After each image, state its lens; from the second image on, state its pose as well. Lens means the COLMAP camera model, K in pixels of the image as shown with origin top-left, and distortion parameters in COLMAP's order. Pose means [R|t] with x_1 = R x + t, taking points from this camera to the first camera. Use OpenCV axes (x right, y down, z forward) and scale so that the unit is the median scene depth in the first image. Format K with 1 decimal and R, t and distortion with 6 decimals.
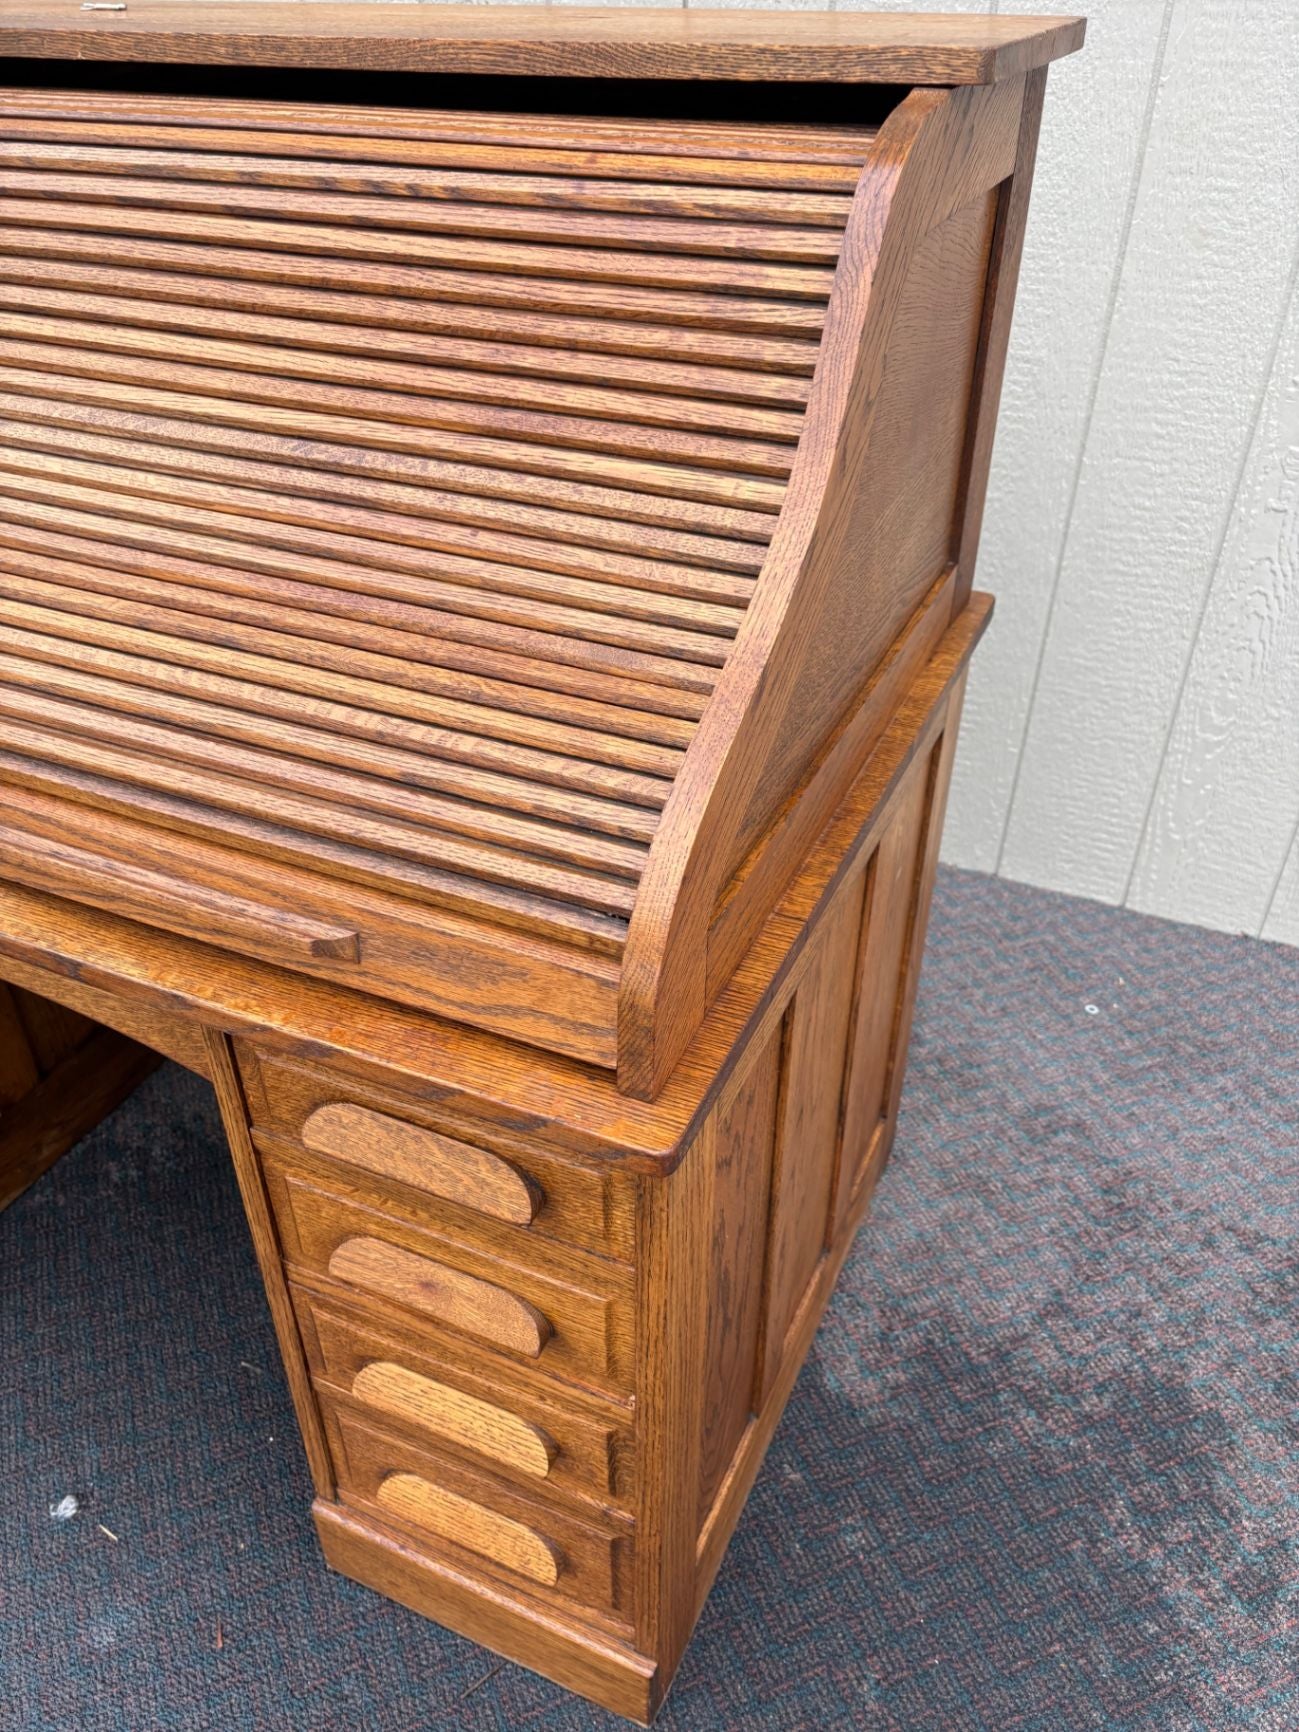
lens RADIAL K [[1311.5, 0, 661.8], [0, 1311.5, 877.9], [0, 0, 1]] dist [0.047798, -0.053125]
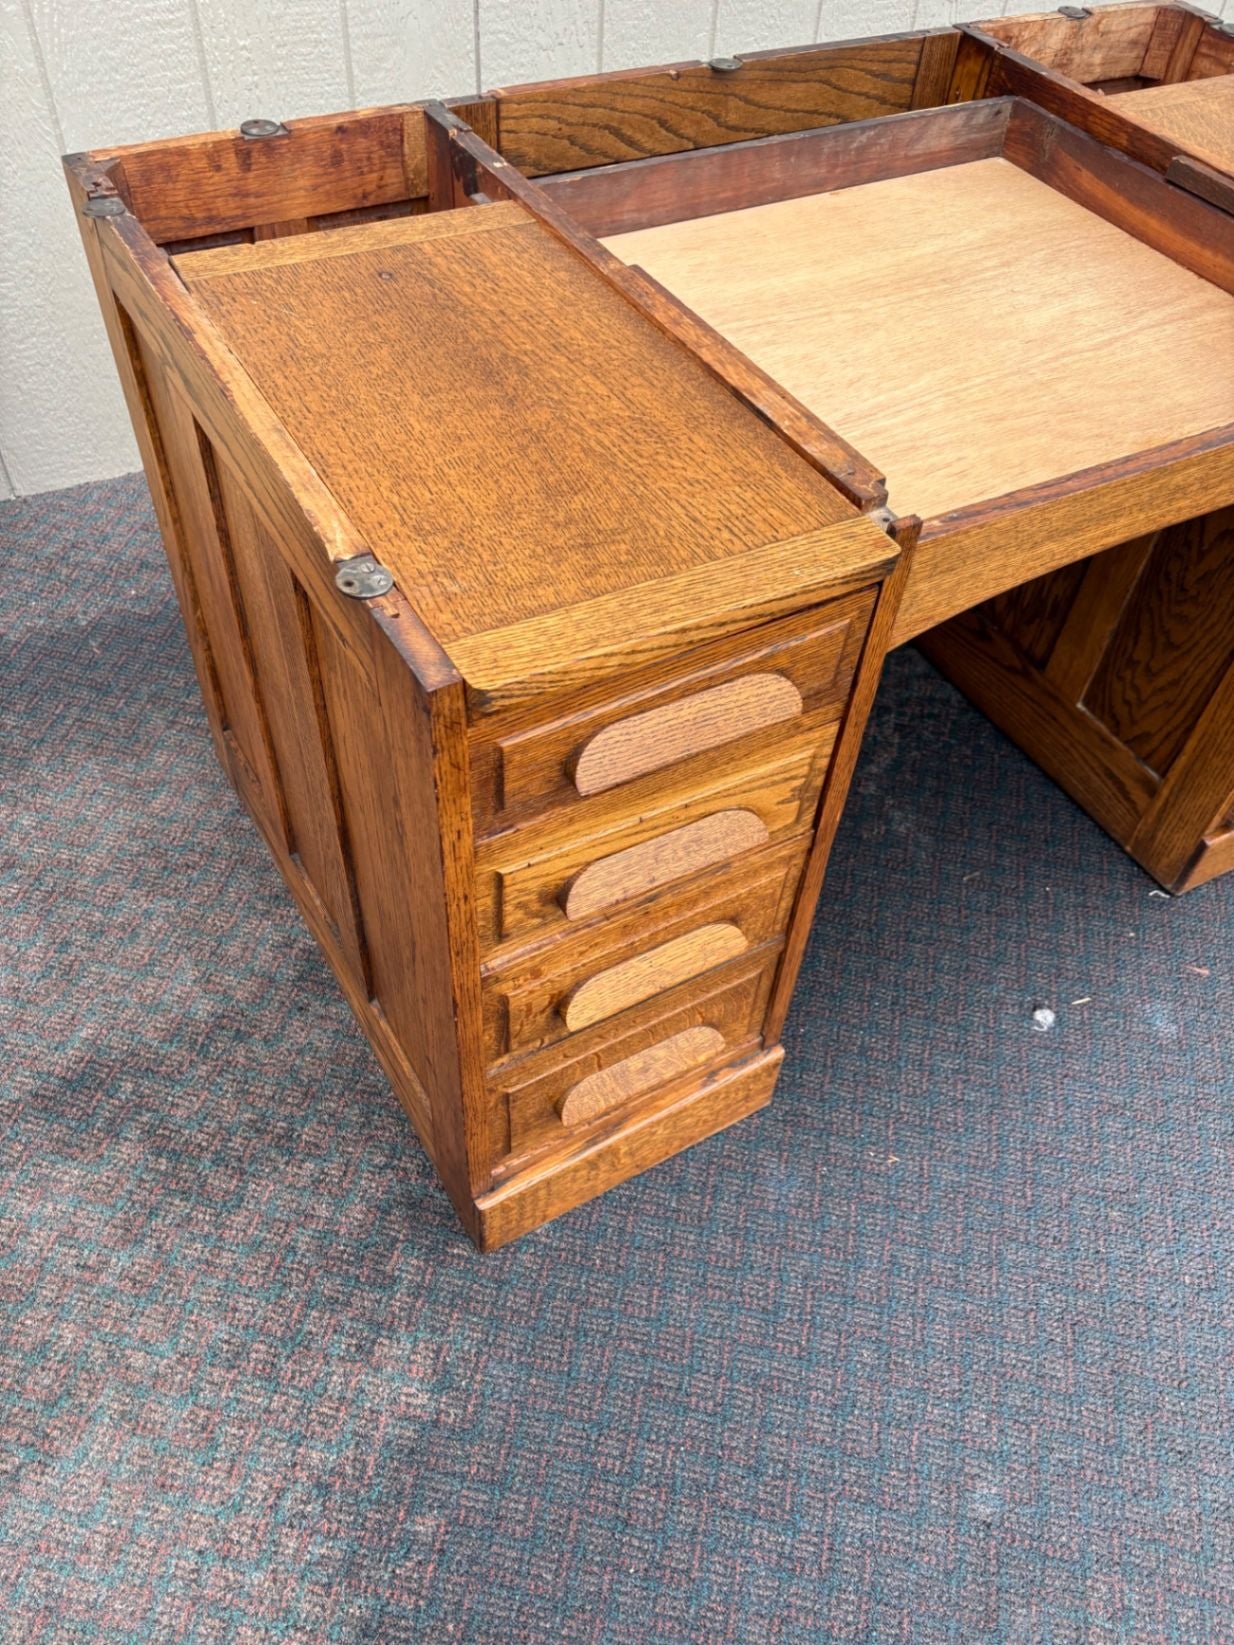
lens RADIAL K [[1245.6, 0, 616.9], [0, 1245.6, 837.3], [0, 0, 1]] dist [0.047798, -0.053125]
pose [[0.589342, -0.594244, 0.547312, -1.772383], [0.419789, 0.804075, 0.420999, -0.405167], [-0.690256, -0.018358, 0.723332, 0.708949]]
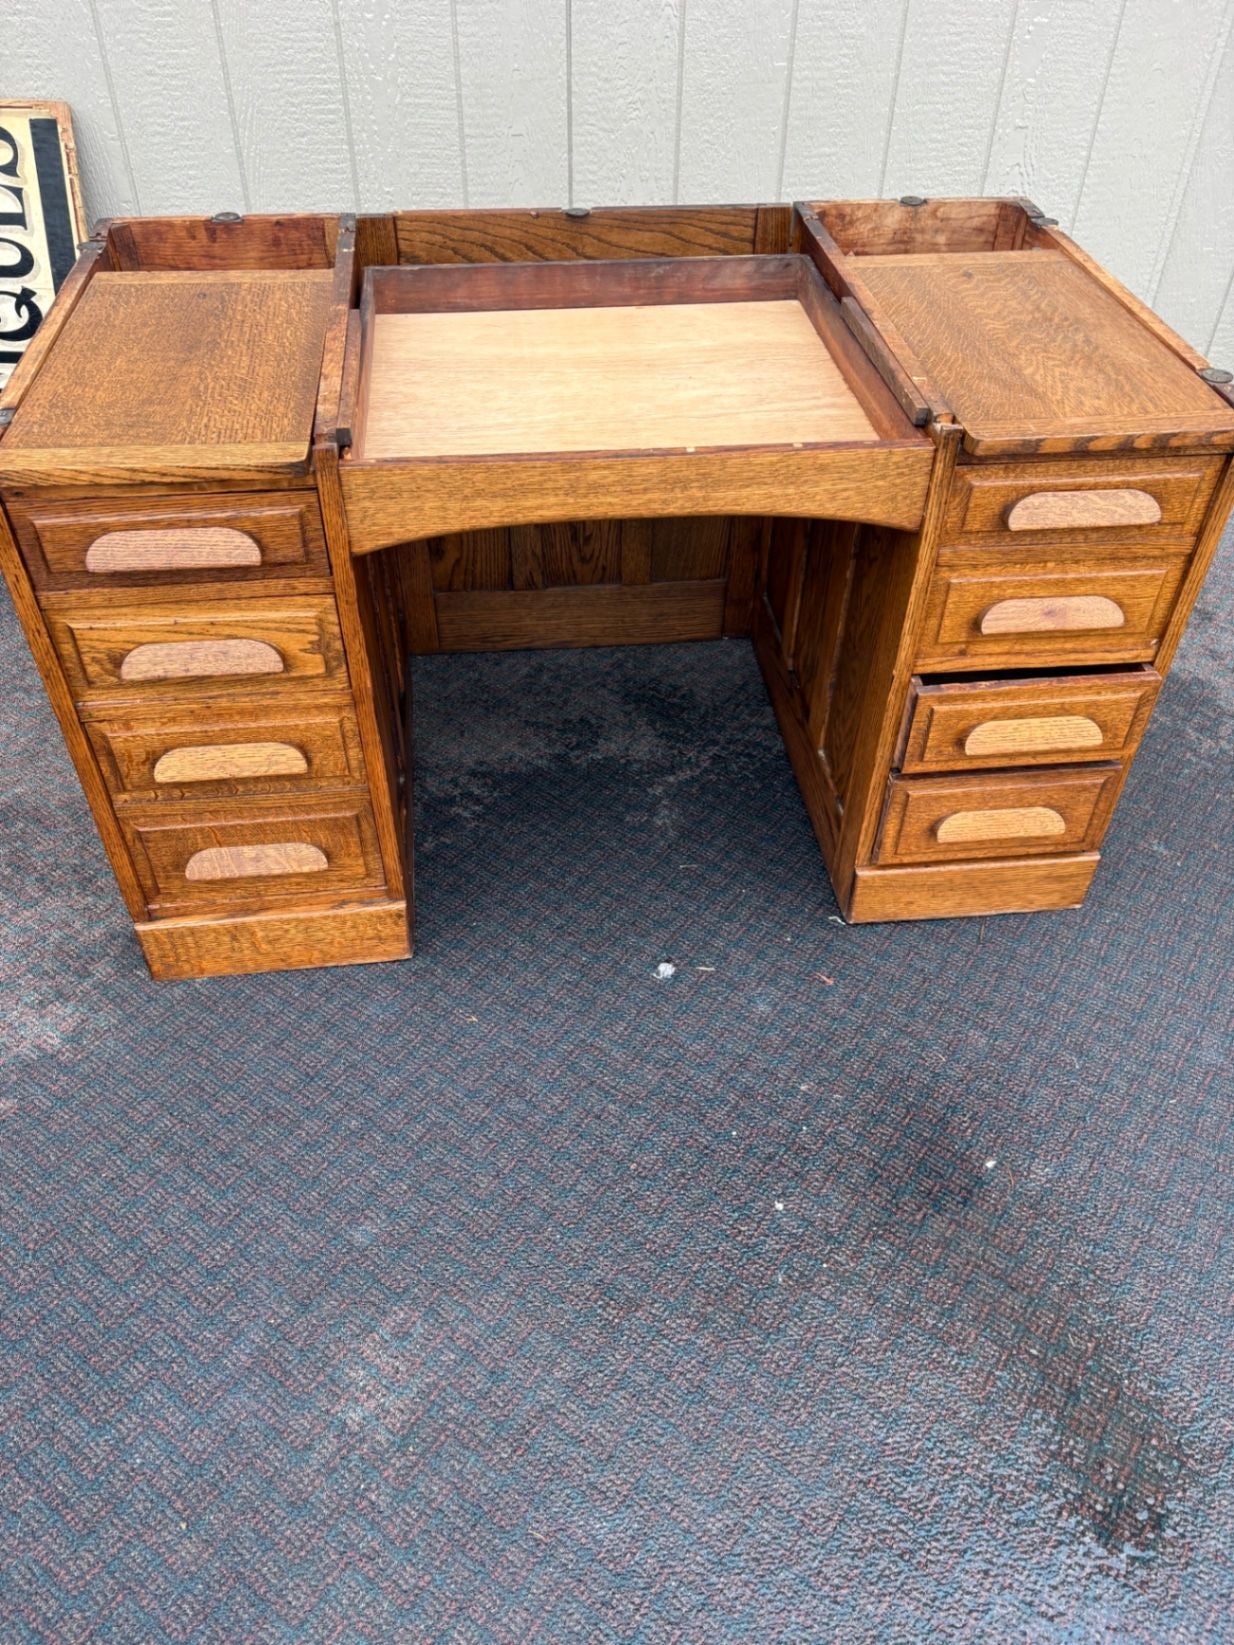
lens RADIAL K [[1245.6, 0, 620.0], [0, 1245.6, 834.9], [0, 0, 1]] dist [0.047798, -0.053125]
pose [[0.859443, -0.342508, 0.379533, -1.412761], [0.289028, 0.937890, 0.191899, 0.118474], [-0.421687, -0.055231, 0.905058, -0.224957]]
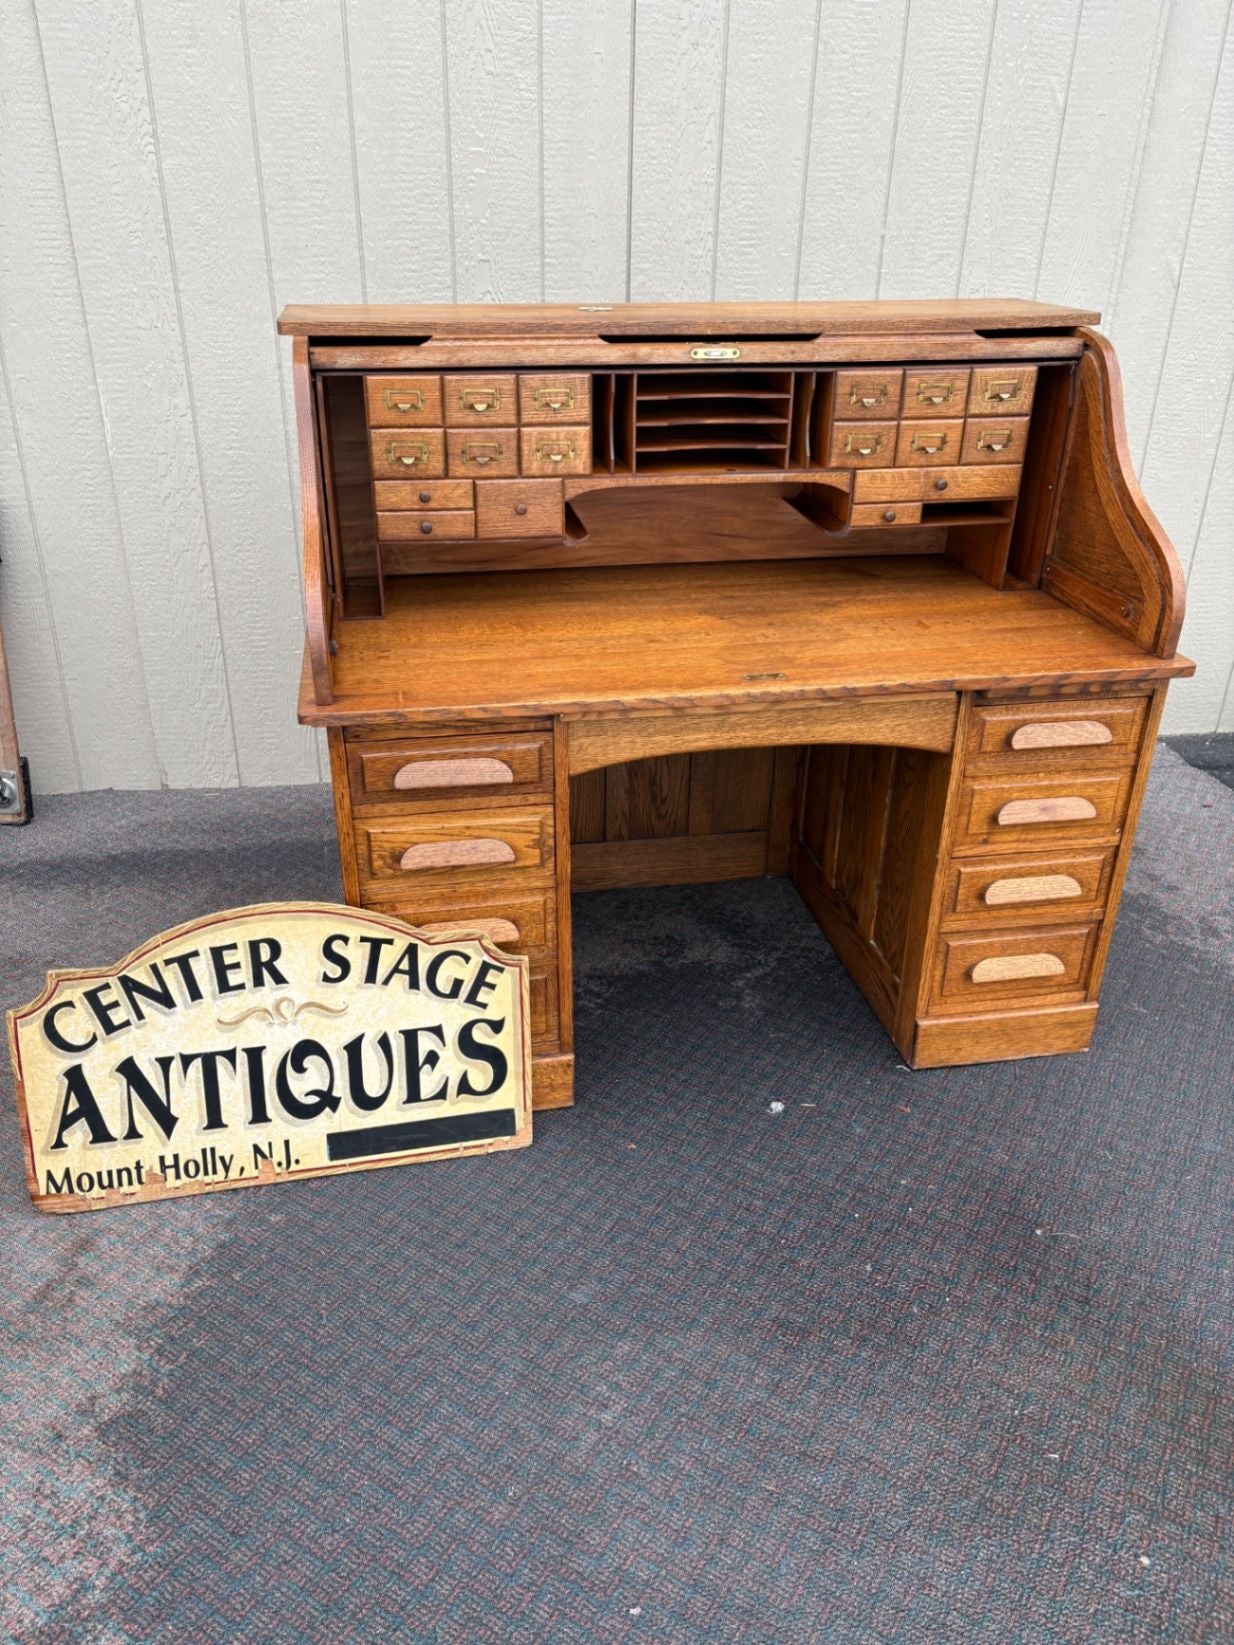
lens RADIAL K [[1245.6, 0, 610.7], [0, 1245.6, 833.3], [0, 0, 1]] dist [0.047798, -0.053125]
pose [[0.824484, -0.252782, 0.506288, -2.065382], [0.323685, 0.944534, -0.055526, 0.236725], [-0.464170, 0.209658, 0.860575, -0.580216]]
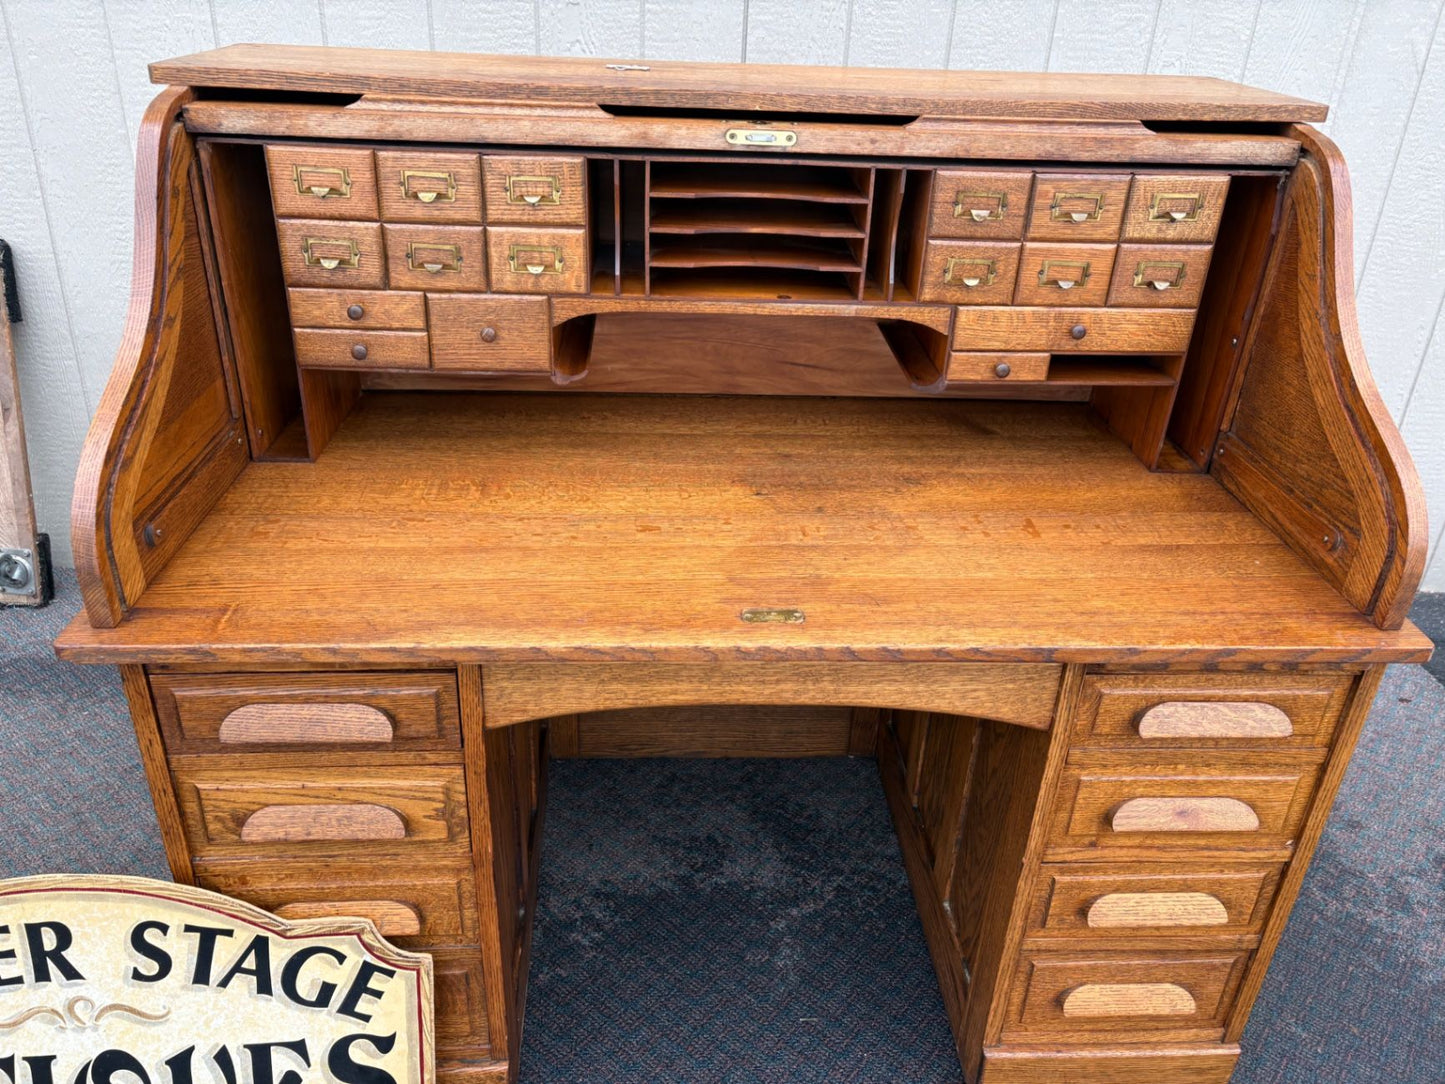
lens RADIAL K [[1094.2, 0, 726.7], [0, 1094.2, 545.2], [0, 0, 1]] dist [0.047798, -0.053125]
pose [[0.884848, -0.189778, 0.425474, -1.267515], [0.239373, 0.968700, -0.065740, -0.062640], [-0.399680, 0.160017, 0.902580, -0.066438]]
